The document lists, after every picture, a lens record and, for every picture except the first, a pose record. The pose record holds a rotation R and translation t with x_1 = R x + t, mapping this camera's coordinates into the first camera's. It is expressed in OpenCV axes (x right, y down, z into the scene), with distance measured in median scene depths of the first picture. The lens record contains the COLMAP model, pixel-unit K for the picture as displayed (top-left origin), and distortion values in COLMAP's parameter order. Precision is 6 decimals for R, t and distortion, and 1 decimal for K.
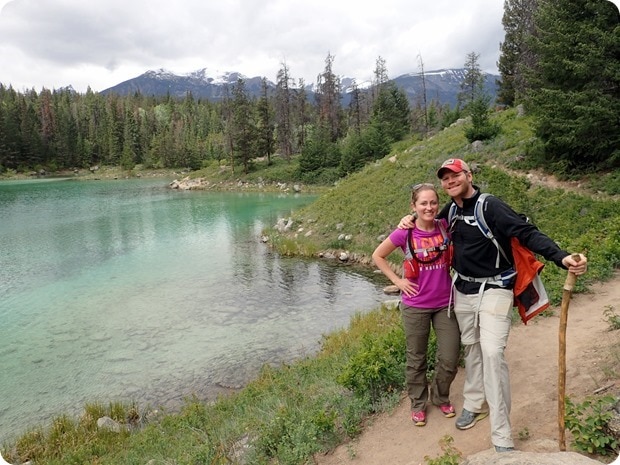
lens RADIAL K [[524.1, 0, 310.0], [0, 524.1, 232.5], [0, 0, 1]] dist [0.110821, 0.001065]
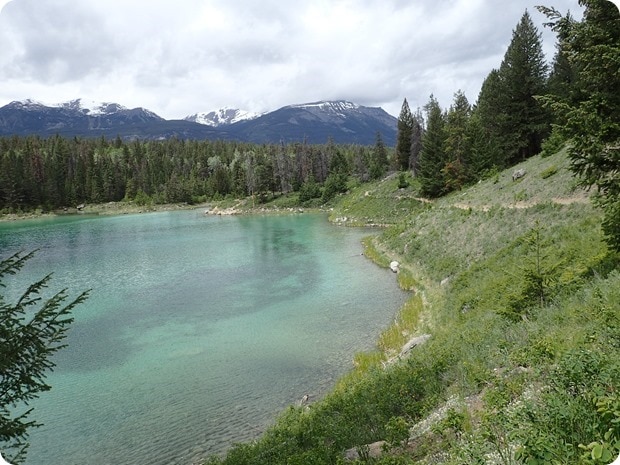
lens RADIAL K [[524.1, 0, 310.0], [0, 524.1, 232.5], [0, 0, 1]] dist [0.110821, 0.001065]
pose [[0.977105, -0.053791, 0.205847, -0.256689], [0.064687, 0.996819, -0.046566, 0.056746], [-0.202687, 0.058815, 0.977476, -0.557960]]
